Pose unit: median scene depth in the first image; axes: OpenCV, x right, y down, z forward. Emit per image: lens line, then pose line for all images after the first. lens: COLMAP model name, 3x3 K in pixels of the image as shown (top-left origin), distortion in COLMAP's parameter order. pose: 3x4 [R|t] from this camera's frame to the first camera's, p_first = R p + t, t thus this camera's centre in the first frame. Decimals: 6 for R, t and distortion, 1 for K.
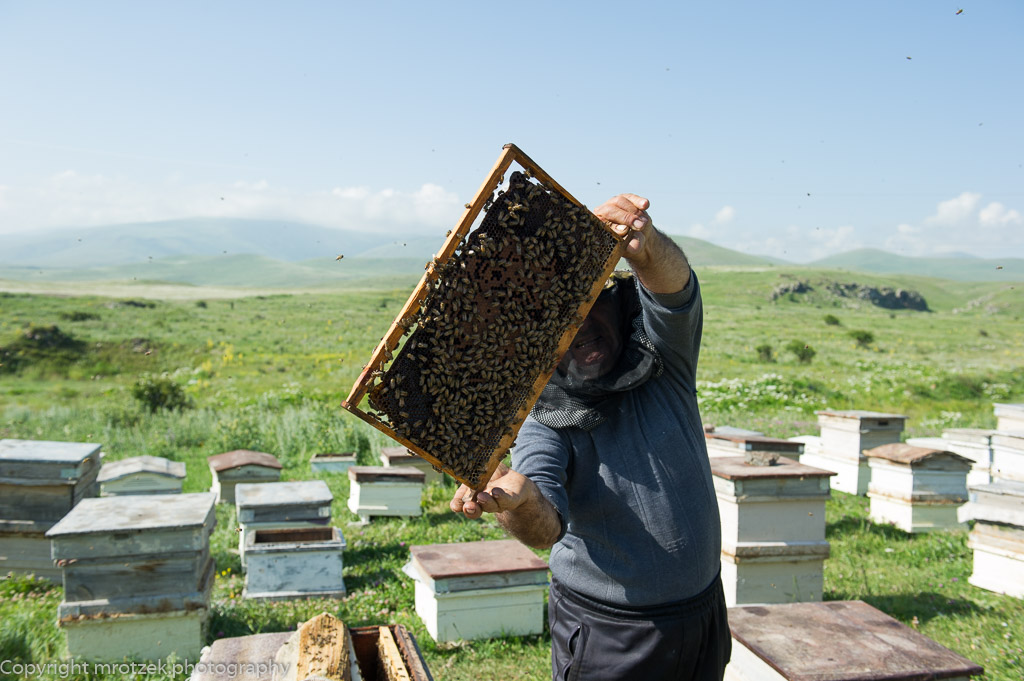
lens RADIAL K [[929.0, 0, 514.9], [0, 929.0, 343.7], [0, 0, 1]] dist [0.012097, 0.000000]
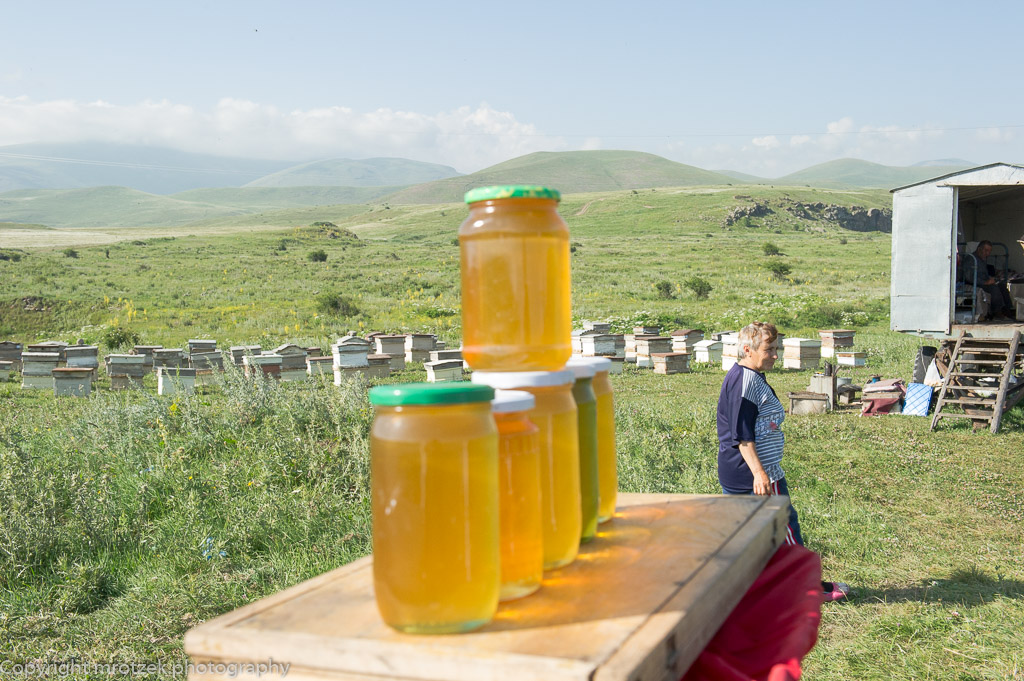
lens RADIAL K [[1072.5, 0, 523.4], [0, 1072.5, 331.9], [0, 0, 1]] dist [0.060090, 0.000000]
pose [[0.996328, -0.037960, 0.076748, 0.032963], [0.034439, 0.998316, 0.046688, -0.006501], [-0.078391, -0.043873, 0.995957, -0.257318]]
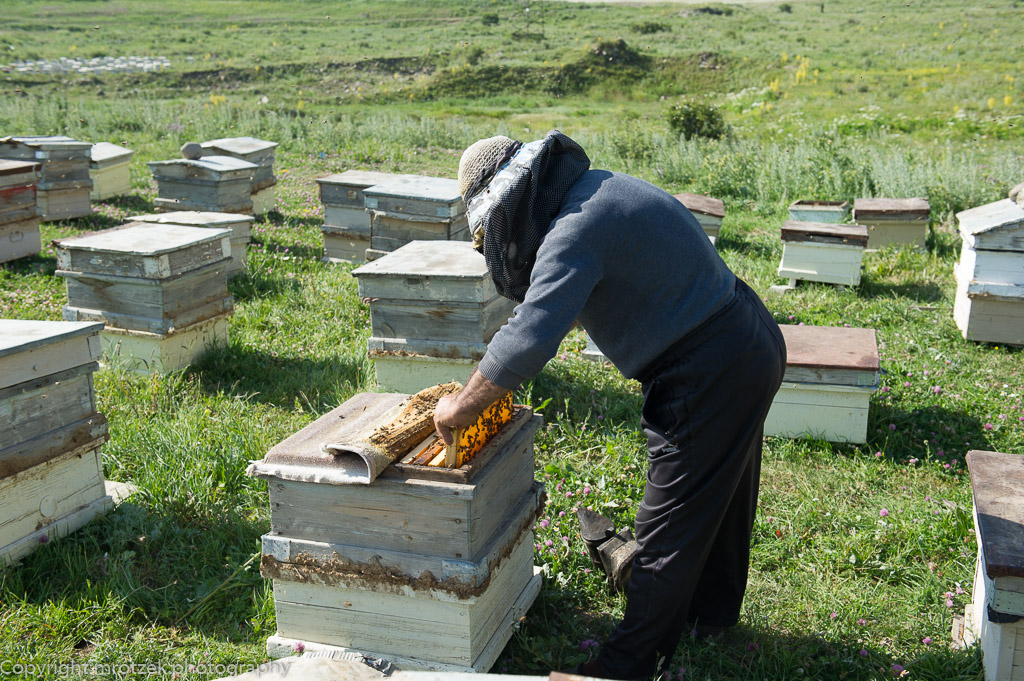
lens RADIAL K [[1072.5, 0, 519.1], [0, 1072.5, 347.2], [0, 0, 1]] dist [0.060090, 0.000000]
pose [[0.847288, 0.128379, -0.515386, 0.015334], [0.010091, 0.966283, 0.257284, -0.001311], [0.531038, -0.223194, 0.817424, 0.004345]]
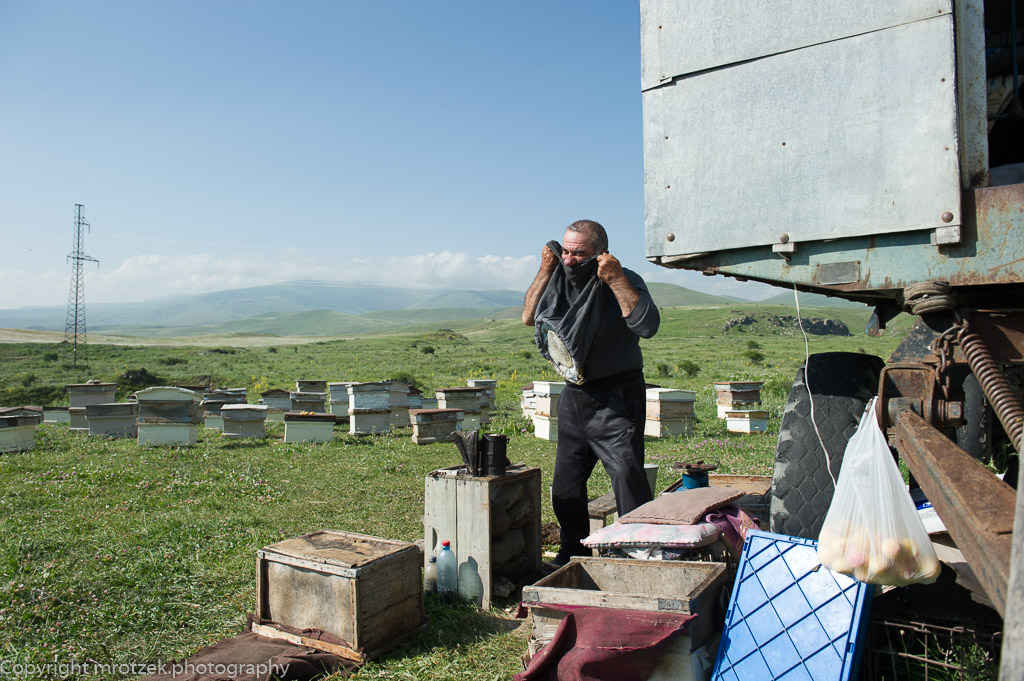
lens RADIAL K [[727.7, 0, 514.4], [0, 727.7, 340.0], [0, 0, 1]] dist [-0.041484, -0.002523]
pose [[0.999189, -0.035977, -0.018082, 0.112913], [0.035131, 0.998365, -0.045086, 0.009071], [0.019674, 0.044414, 0.998819, -0.087264]]
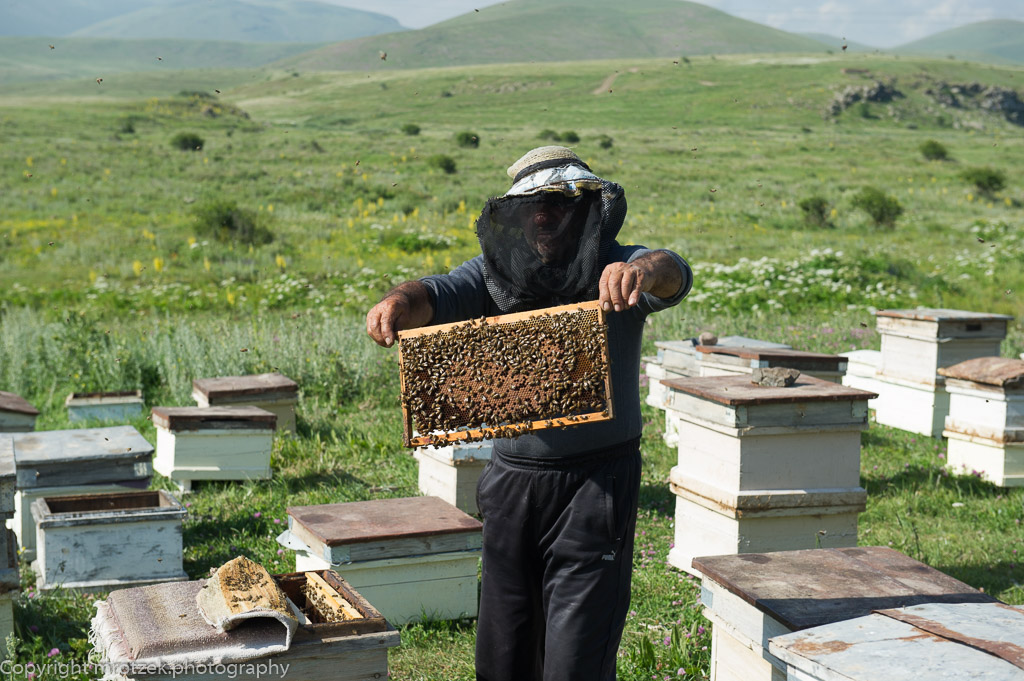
lens RADIAL K [[1663.5, 0, 515.3], [0, 1663.5, 343.5], [0, 0, 1]] dist [0.133857, 0.000000]
pose [[0.996370, -0.016336, 0.083547, -0.002852], [0.008999, 0.996128, 0.087456, -0.001135], [-0.084652, -0.086386, 0.992659, -0.017835]]
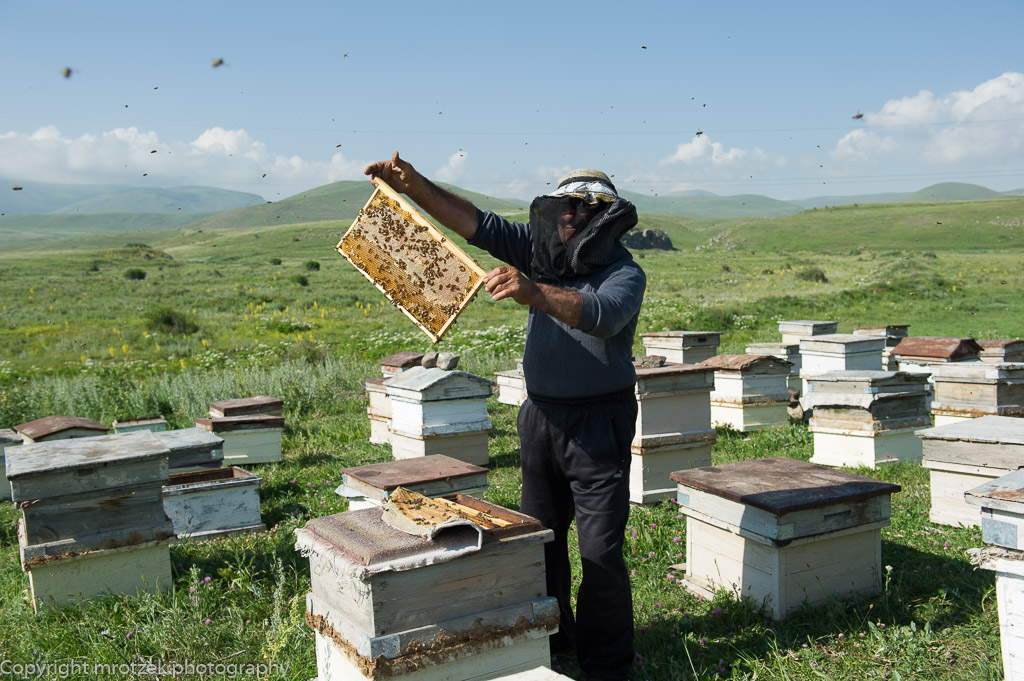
lens RADIAL K [[990.9, 0, 513.6], [0, 990.9, 342.7], [0, 0, 1]] dist [0.034238, 0.000000]
pose [[0.965759, -0.065732, 0.250976, -0.012750], [0.054272, 0.997155, 0.052320, 0.002188], [-0.253700, -0.036907, 0.966578, -0.006229]]
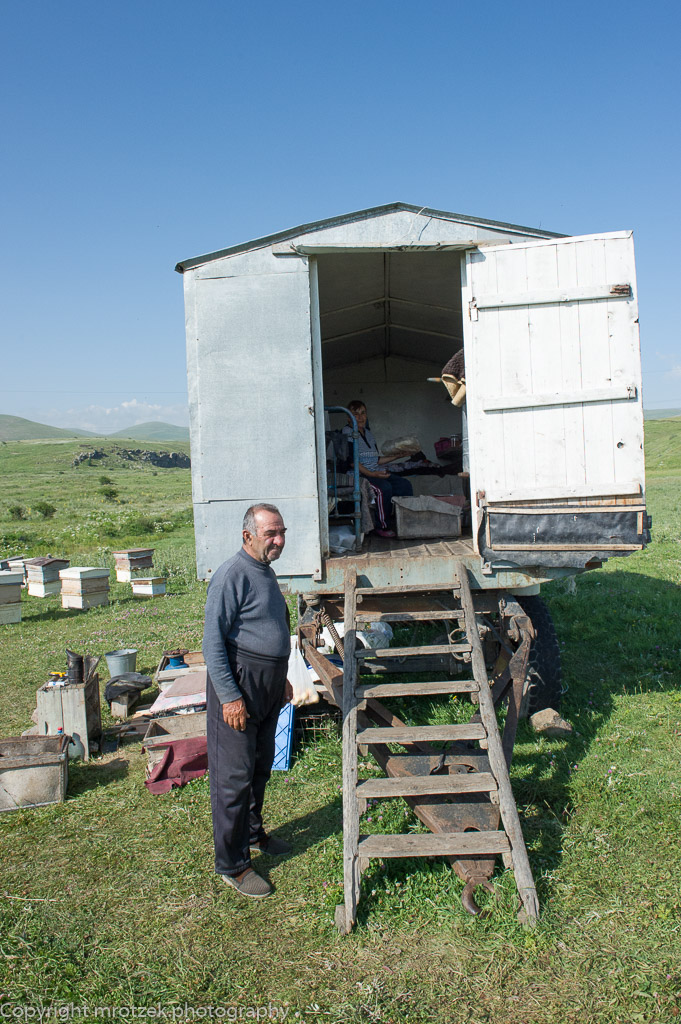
lens RADIAL K [[723.4, 0, 346.7], [0, 723.4, 501.9], [0, 0, 1]] dist [-0.043388, -0.009103]
pose [[0.808650, -0.080566, 0.582747, 0.093197], [0.076810, 0.996558, 0.031191, -0.002327], [-0.583254, 0.019538, 0.812055, -0.115846]]
